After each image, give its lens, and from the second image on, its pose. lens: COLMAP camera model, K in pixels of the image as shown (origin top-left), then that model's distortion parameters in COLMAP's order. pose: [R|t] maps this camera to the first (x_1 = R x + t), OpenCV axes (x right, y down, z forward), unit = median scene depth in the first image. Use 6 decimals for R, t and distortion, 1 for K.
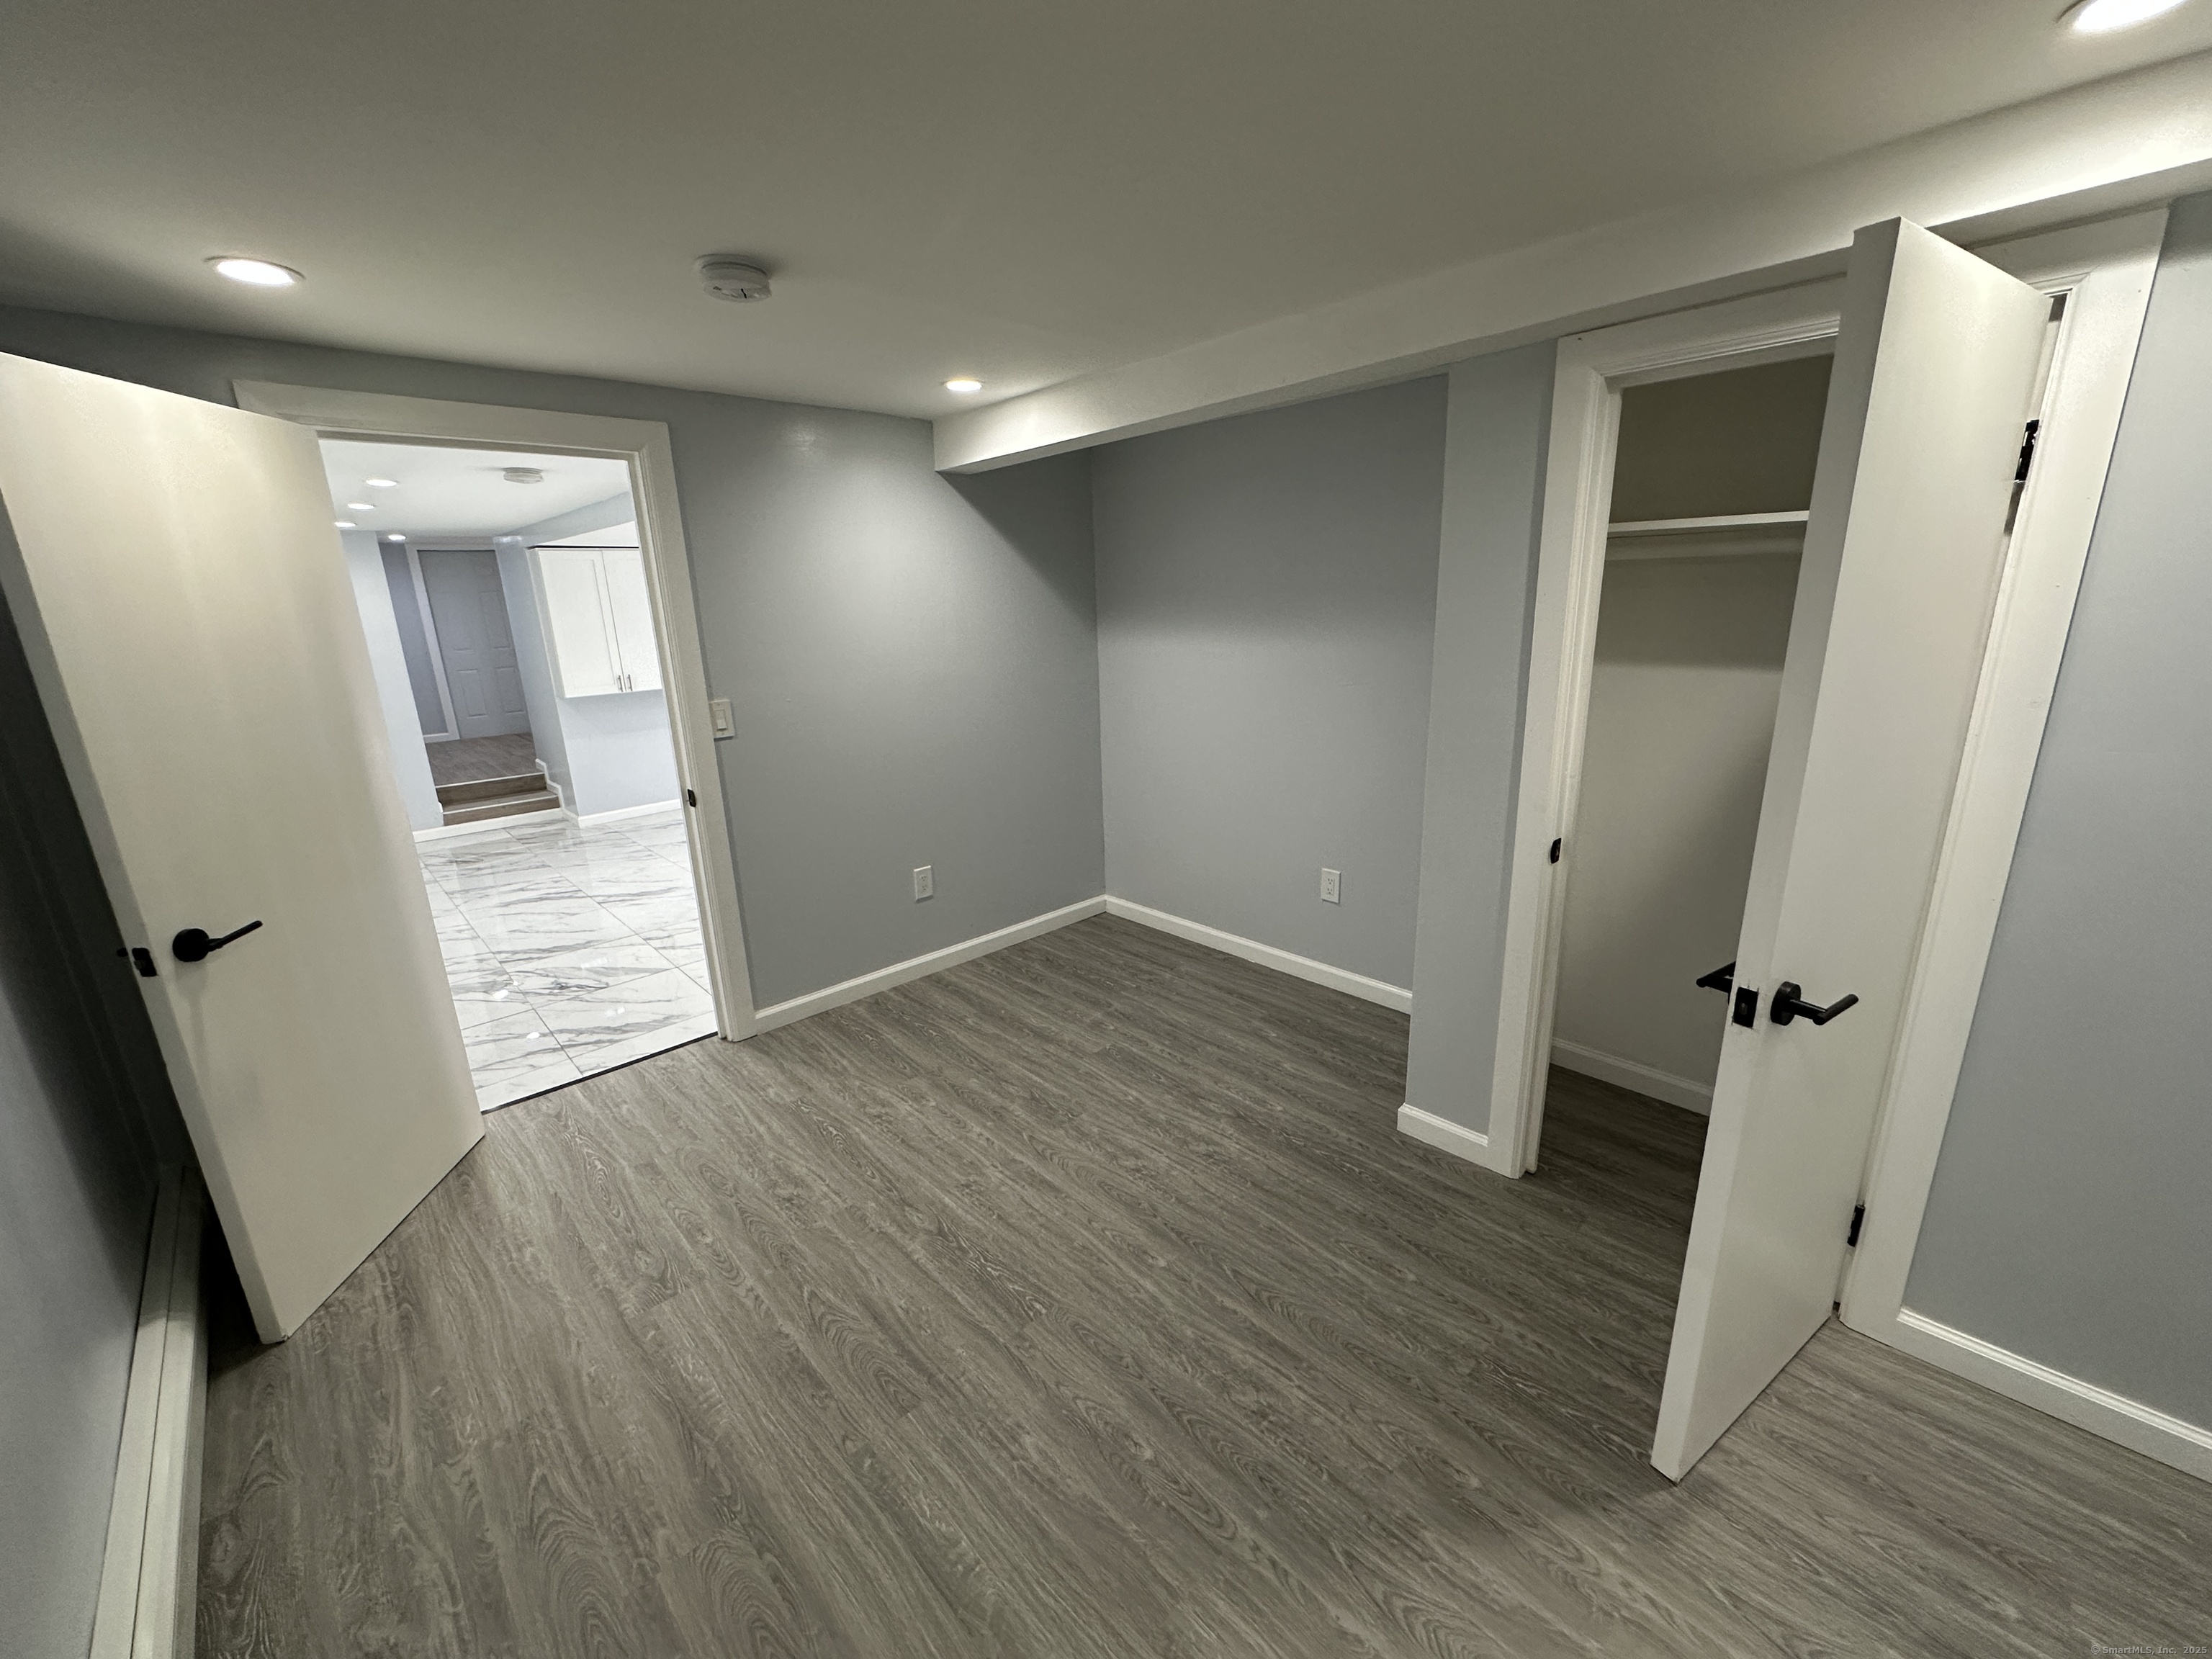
lens RADIAL K [[885.1, 0, 1128.2], [0, 885.1, 840.9], [0, 0, 1]] dist [-0.003012, 0.000417]
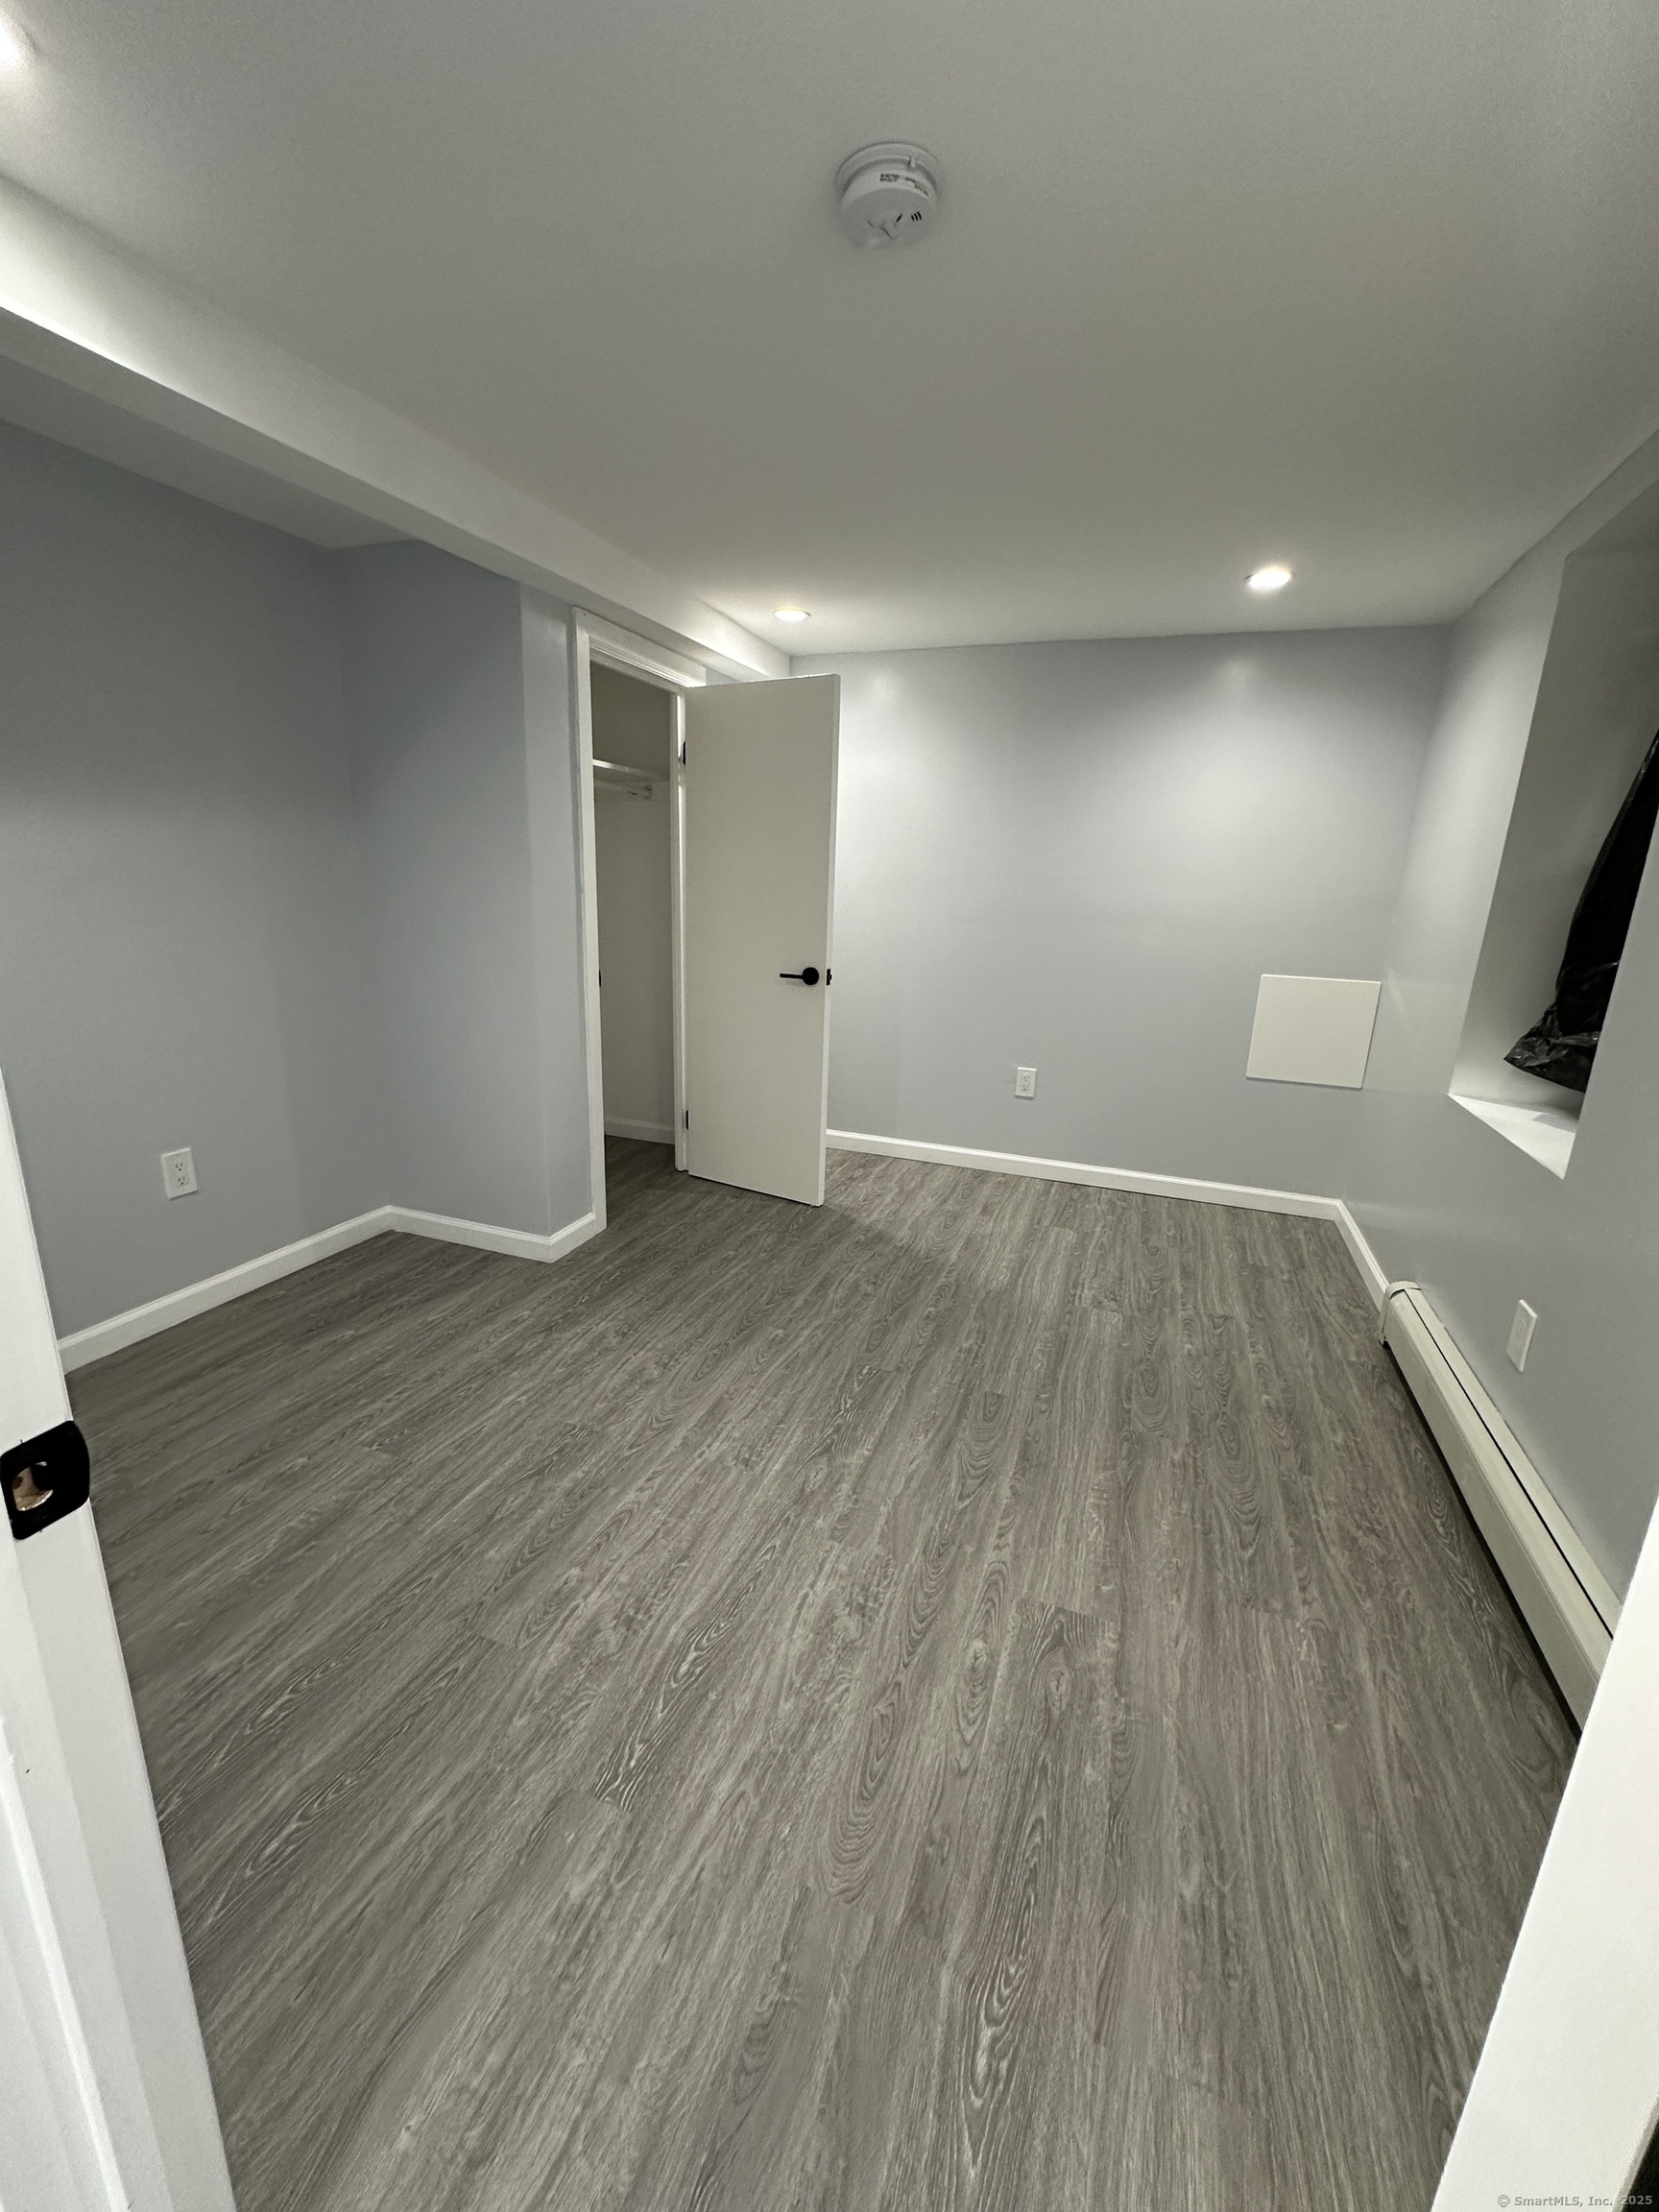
lens RADIAL K [[885.1, 0, 836.9], [0, 885.1, 1093.4], [0, 0, 1]] dist [-0.003012, 0.000417]
pose [[-0.436732, -0.203814, 0.876199, -1.012860], [0.222123, 0.919407, 0.324579, -0.198220], [-0.871738, 0.336379, -0.356263, 1.291184]]
